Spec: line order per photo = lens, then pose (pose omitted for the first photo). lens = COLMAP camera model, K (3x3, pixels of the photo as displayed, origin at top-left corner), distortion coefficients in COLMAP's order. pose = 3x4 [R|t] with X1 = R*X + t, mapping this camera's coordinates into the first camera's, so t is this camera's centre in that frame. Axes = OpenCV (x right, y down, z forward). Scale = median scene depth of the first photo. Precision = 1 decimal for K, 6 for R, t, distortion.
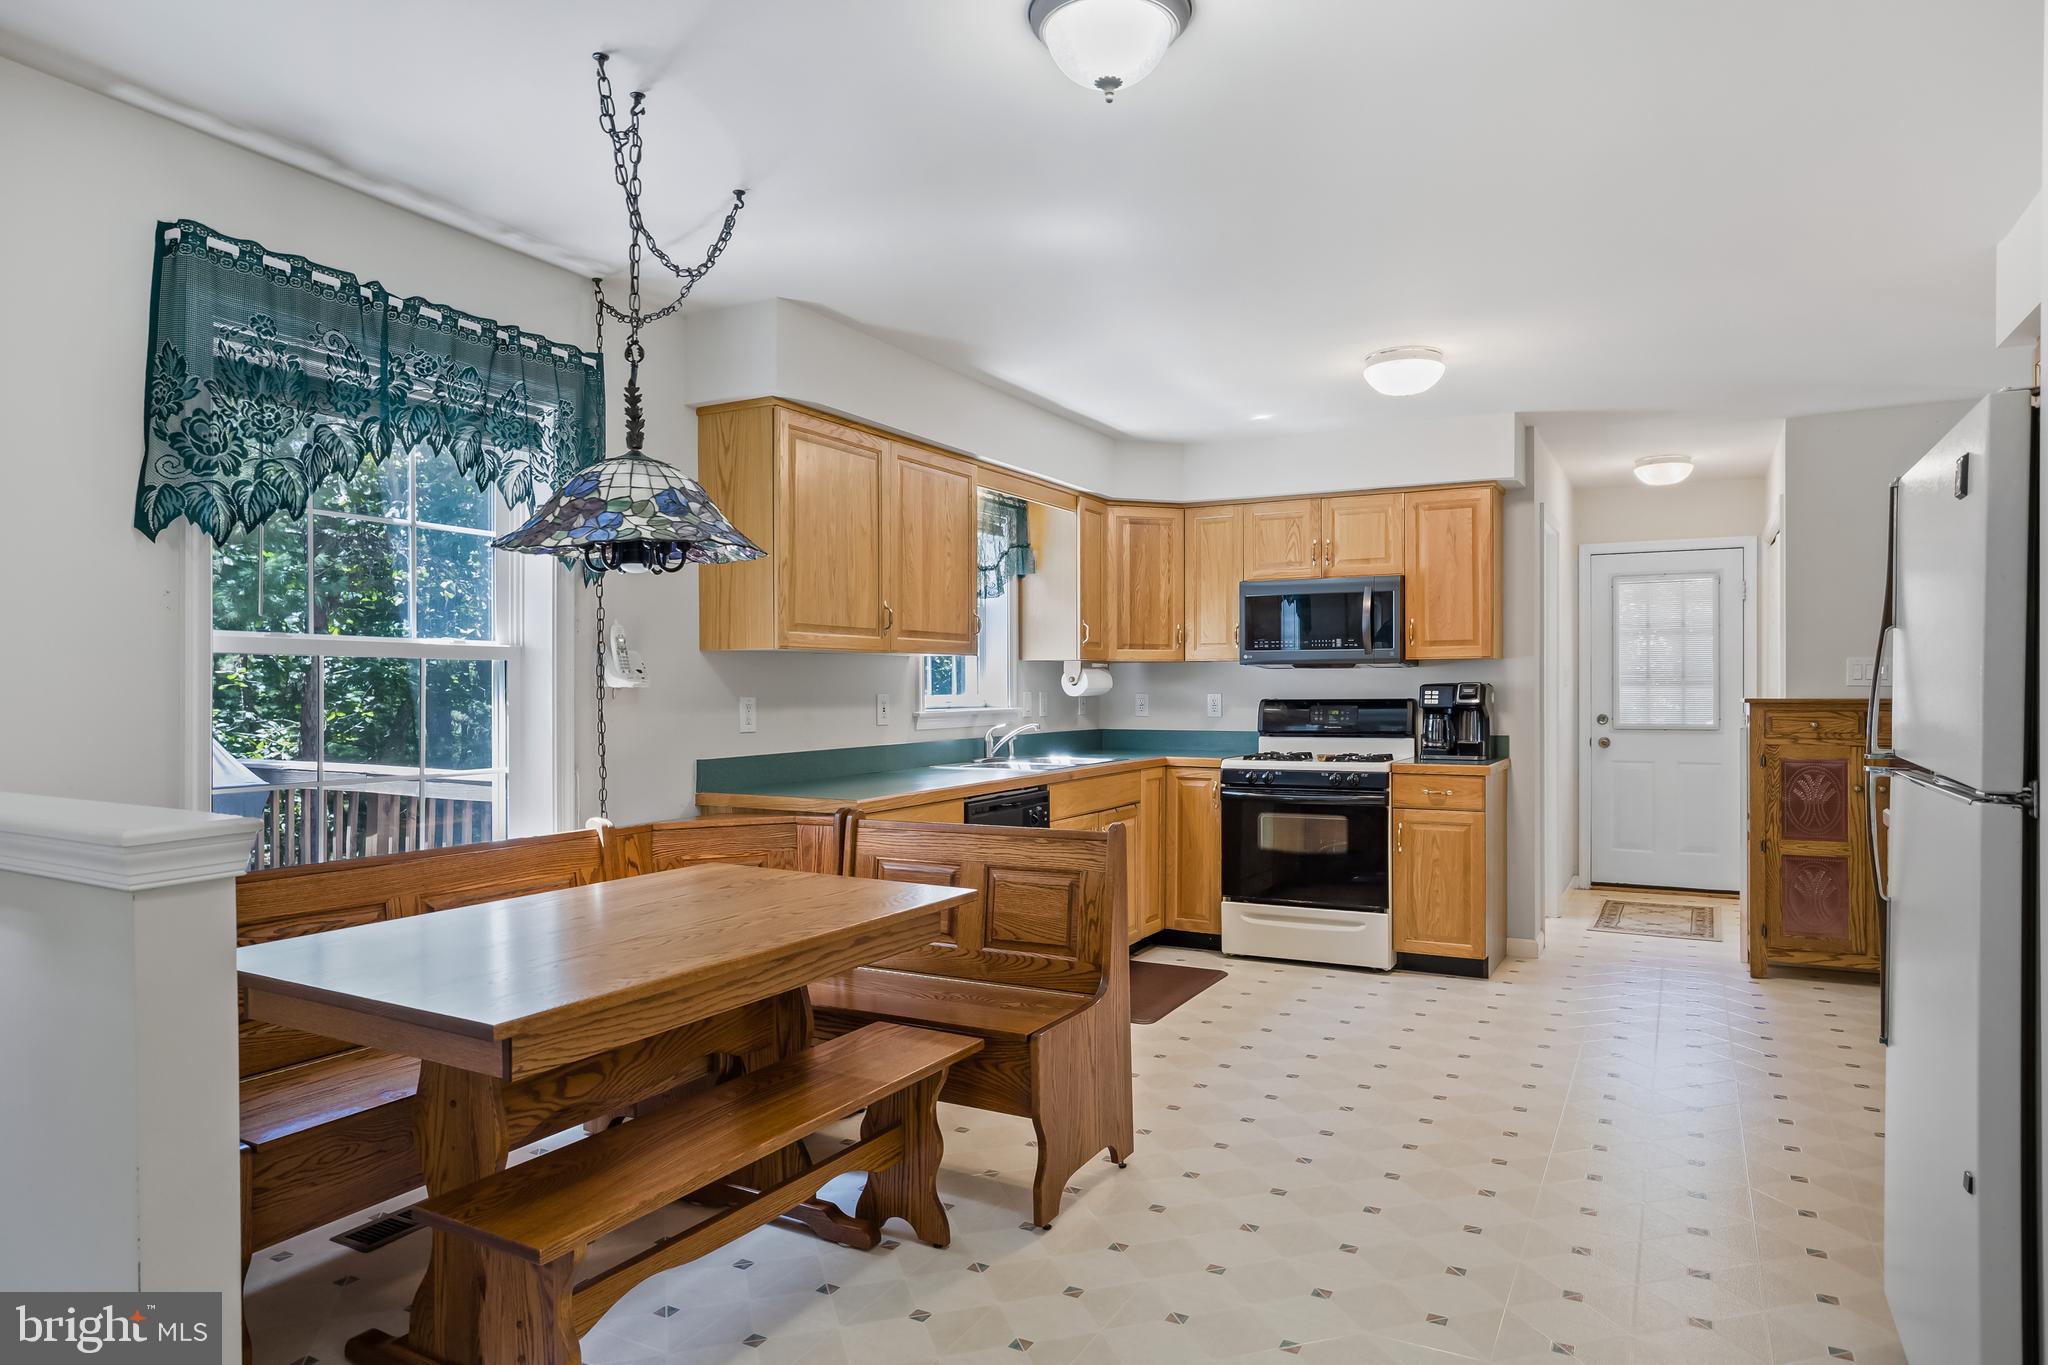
lens RADIAL K [[1239.6, 0, 1026.2], [0, 1239.6, 680.7], [0, 0, 1]] dist [0.006242, -0.000779]
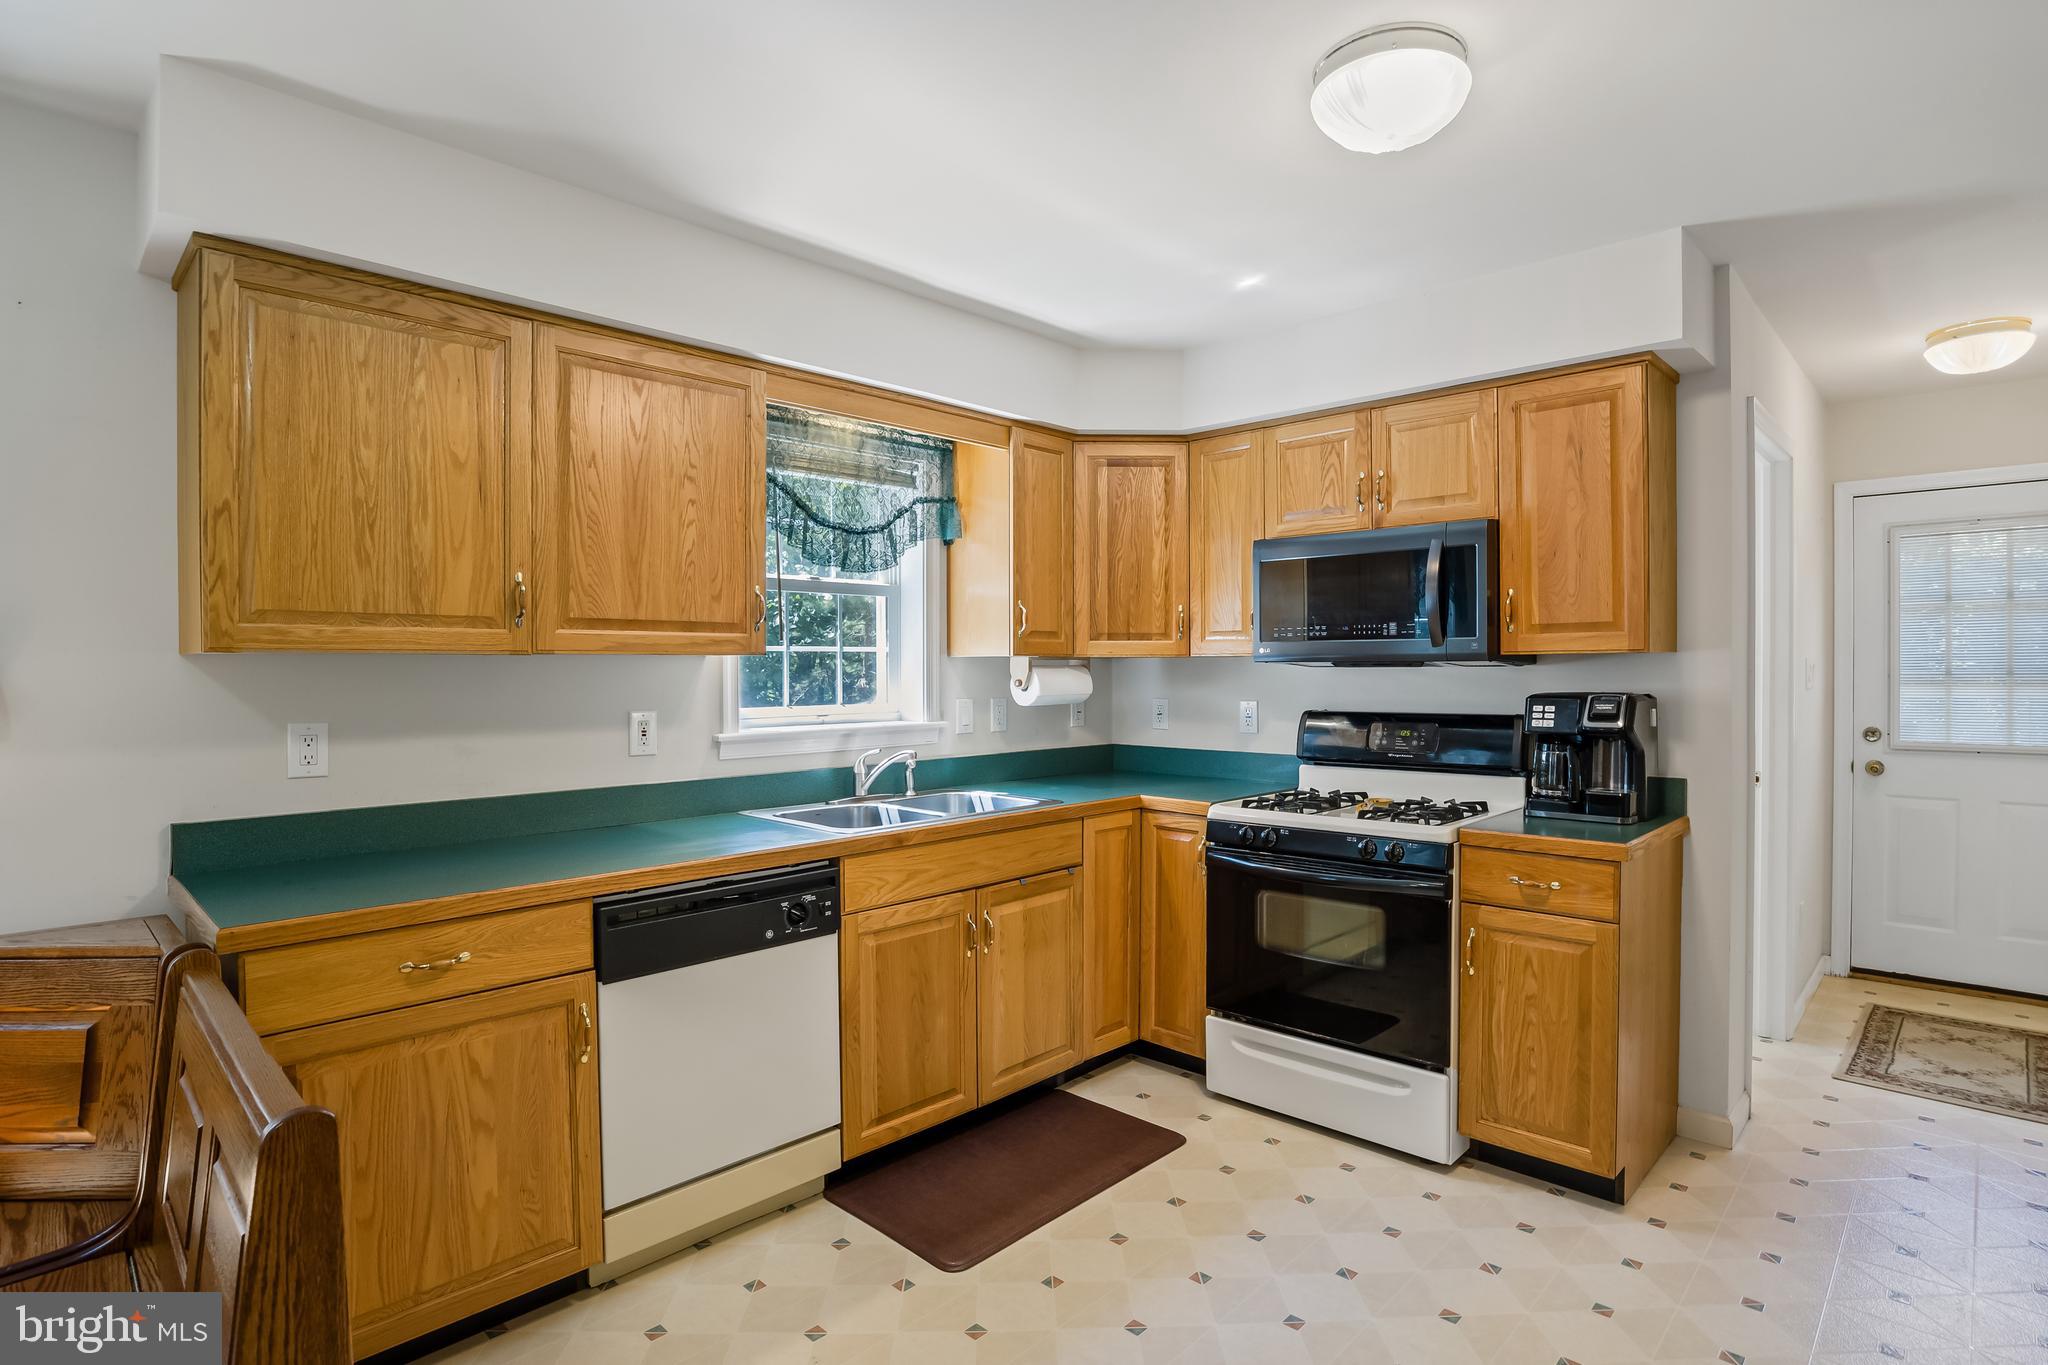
lens RADIAL K [[1044.3, 0, 1022.0], [0, 1044.3, 670.0], [0, 0, 1]] dist [-0.040275, 0.010845]
pose [[0.963548, 0.000131, -0.267537, 0.211050], [0.002098, 0.999965, 0.008045, -0.013997], [0.267529, -0.008313, 0.963514, 0.429404]]
